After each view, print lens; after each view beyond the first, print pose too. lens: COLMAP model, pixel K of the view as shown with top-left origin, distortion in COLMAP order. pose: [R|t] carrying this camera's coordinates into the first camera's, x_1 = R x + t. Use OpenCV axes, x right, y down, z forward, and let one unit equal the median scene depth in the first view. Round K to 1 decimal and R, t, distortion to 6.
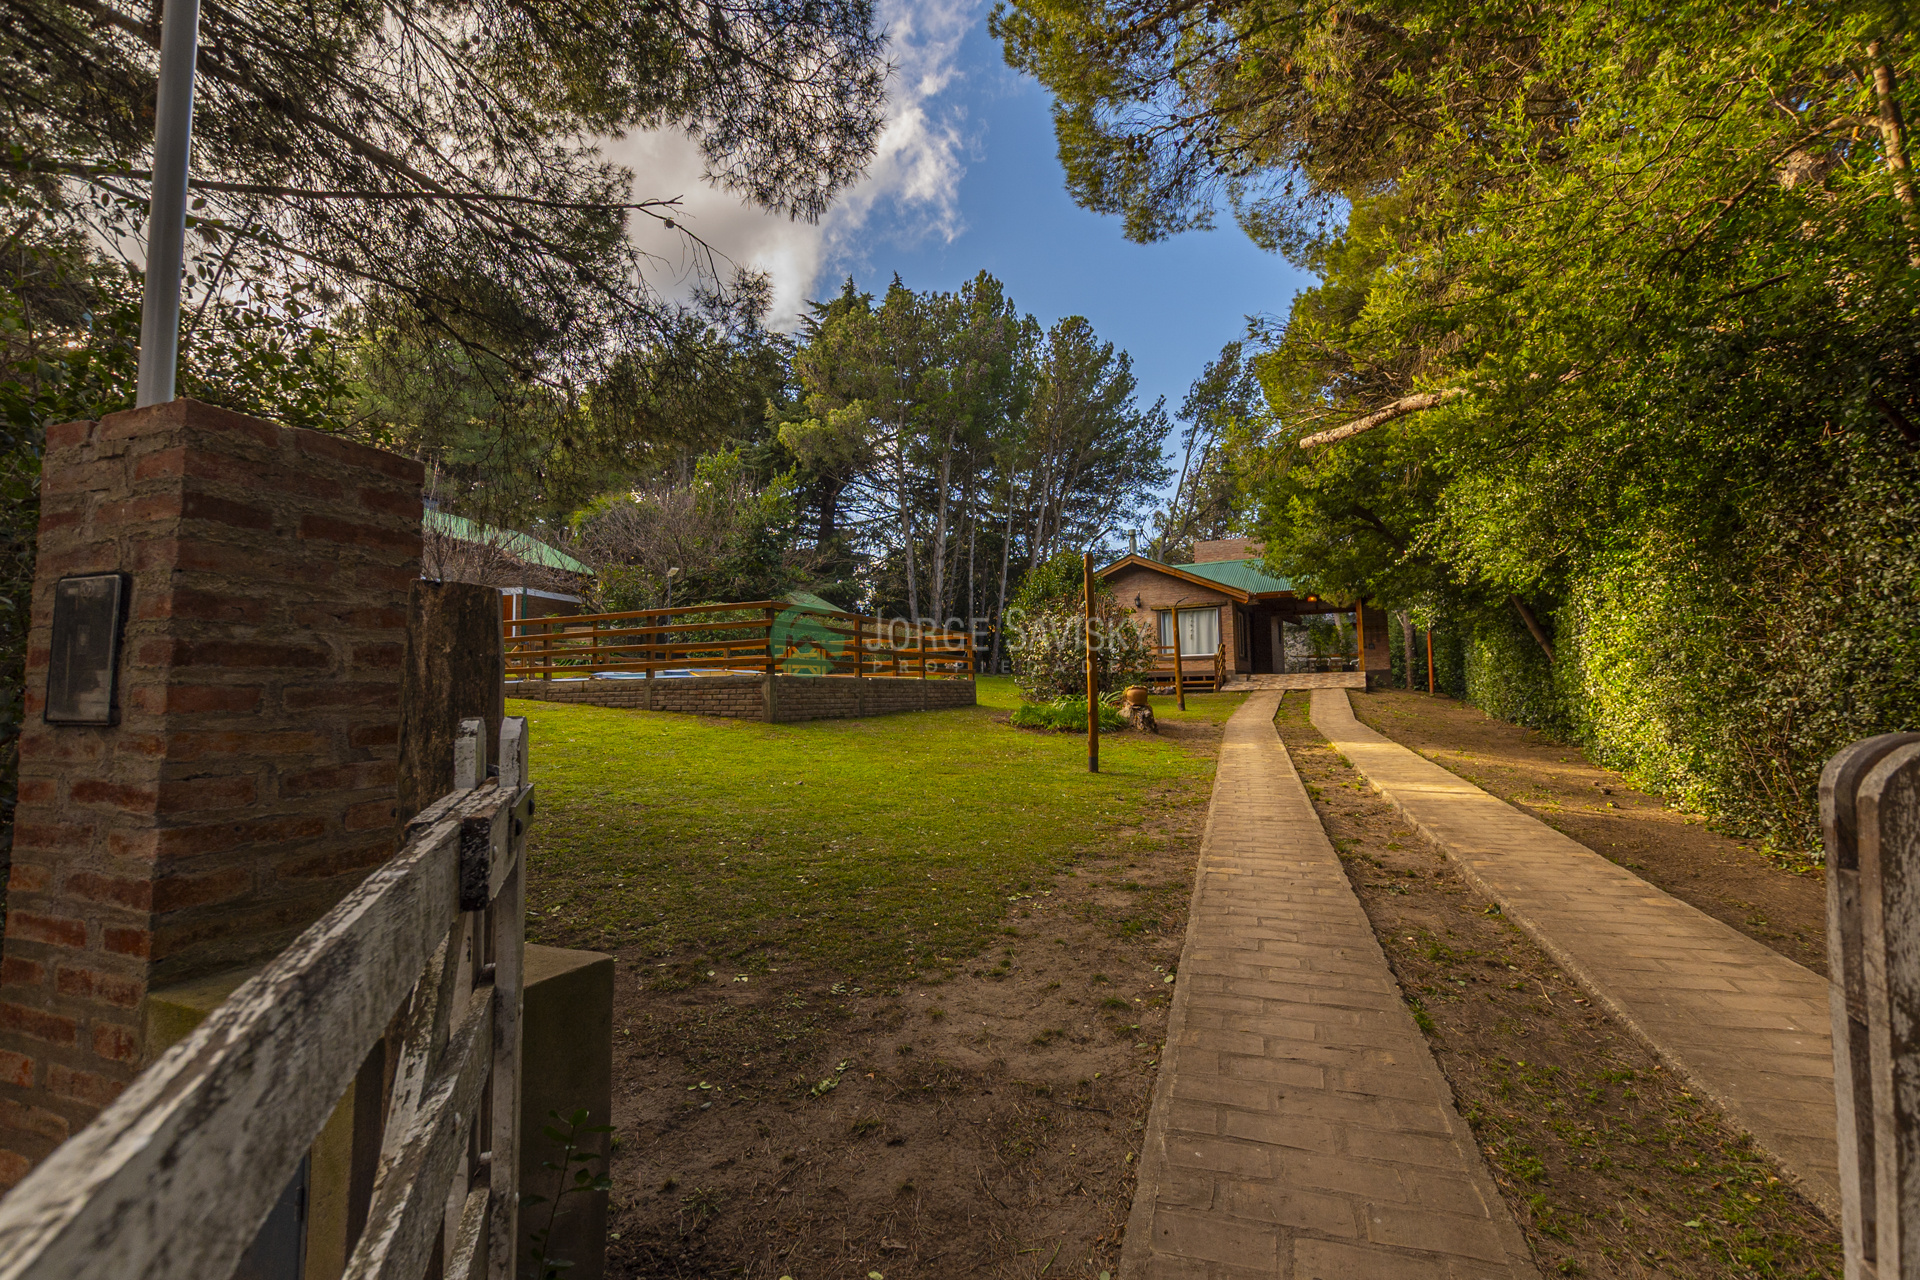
lens RADIAL K [[828.3, 0, 961.0], [0, 828.3, 642.3], [0, 0, 1]] dist [0.004292, -0.000407]
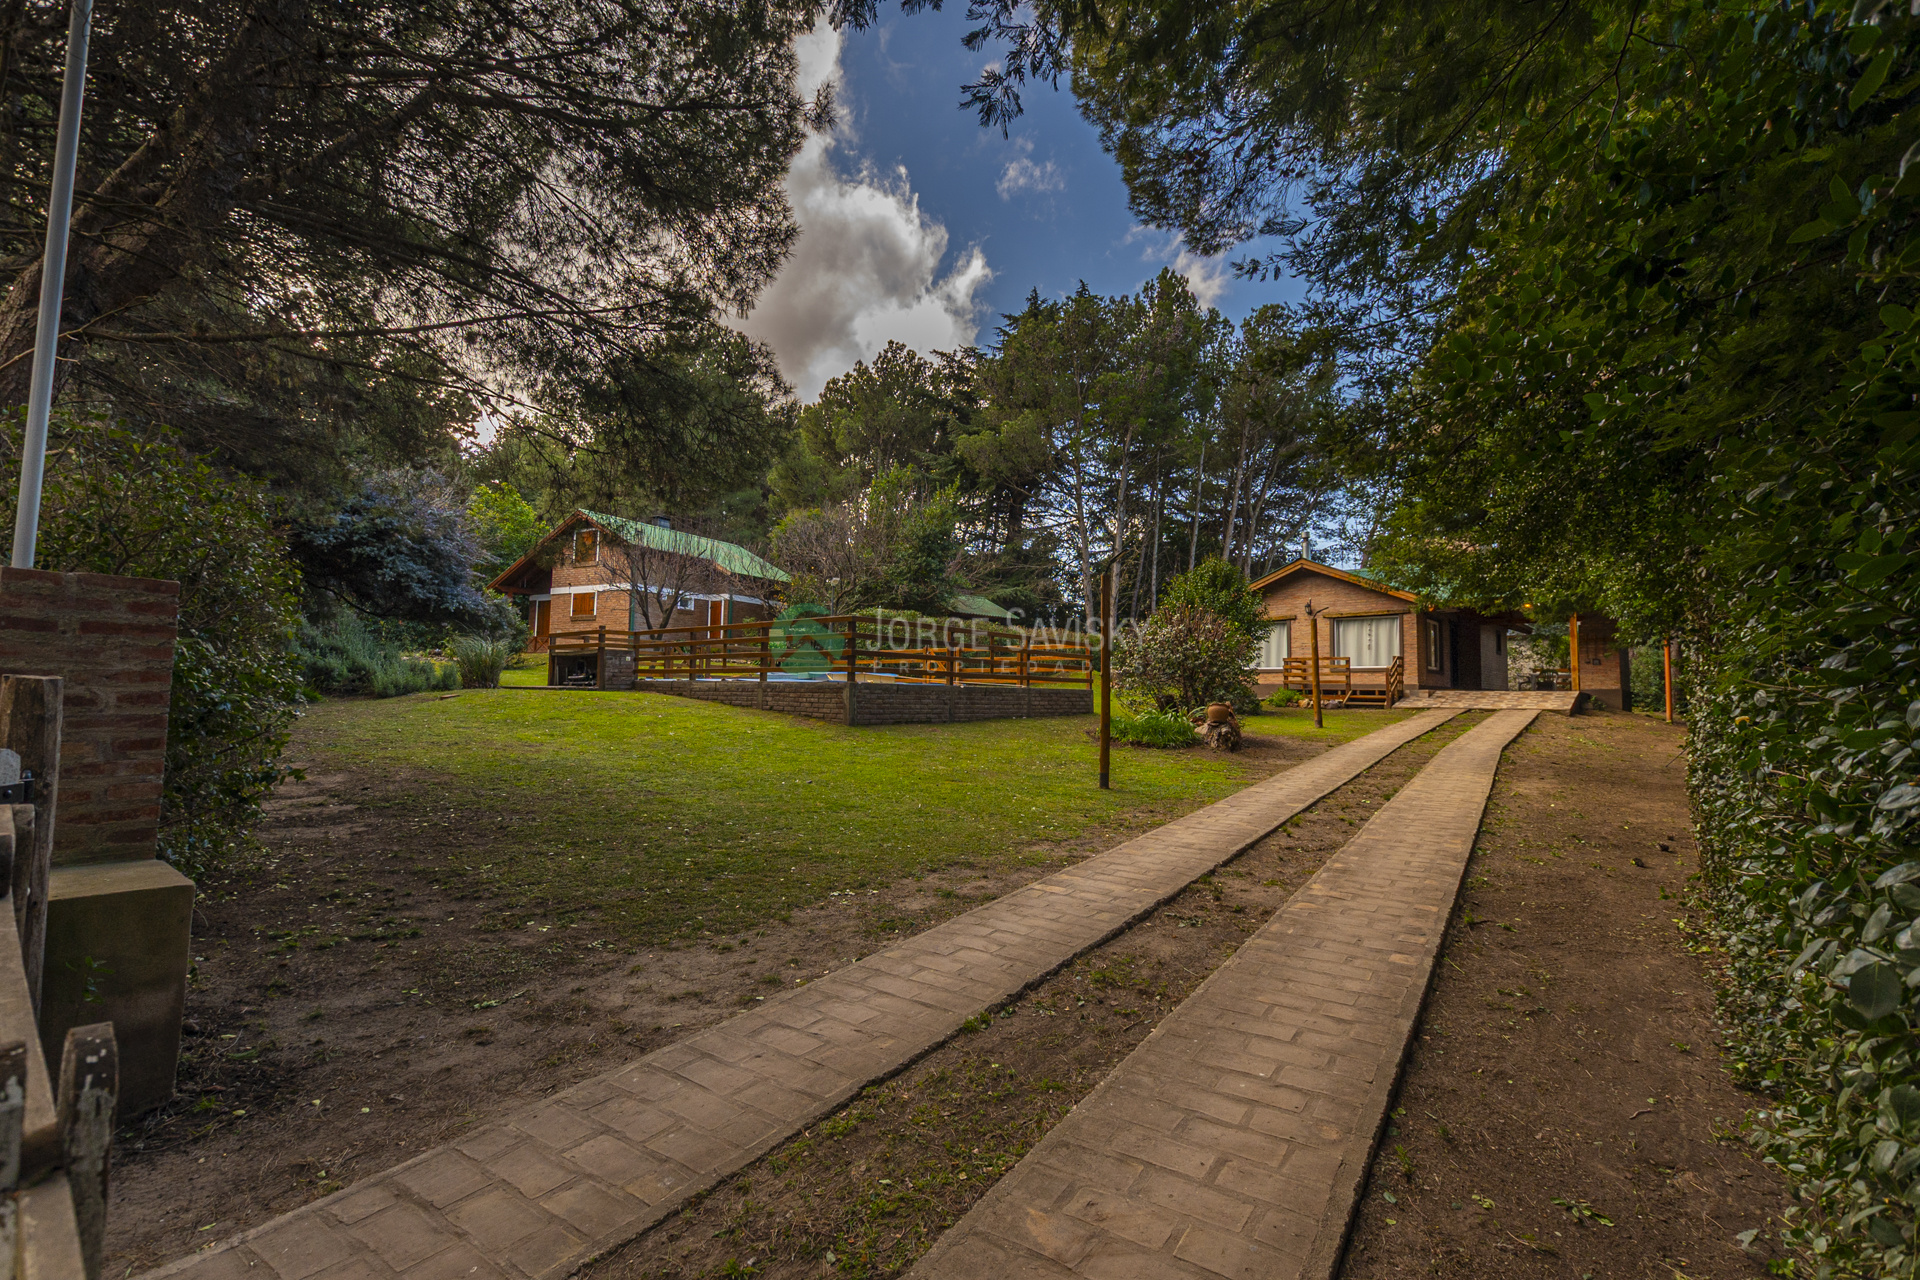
lens RADIAL K [[828.3, 0, 961.0], [0, 828.3, 642.3], [0, 0, 1]] dist [0.004292, -0.000407]
pose [[0.962745, 0.015194, -0.269983, 0.197191], [-0.014826, 0.999884, 0.003401, -0.018562], [0.270003, 0.000729, 0.962859, -0.027373]]
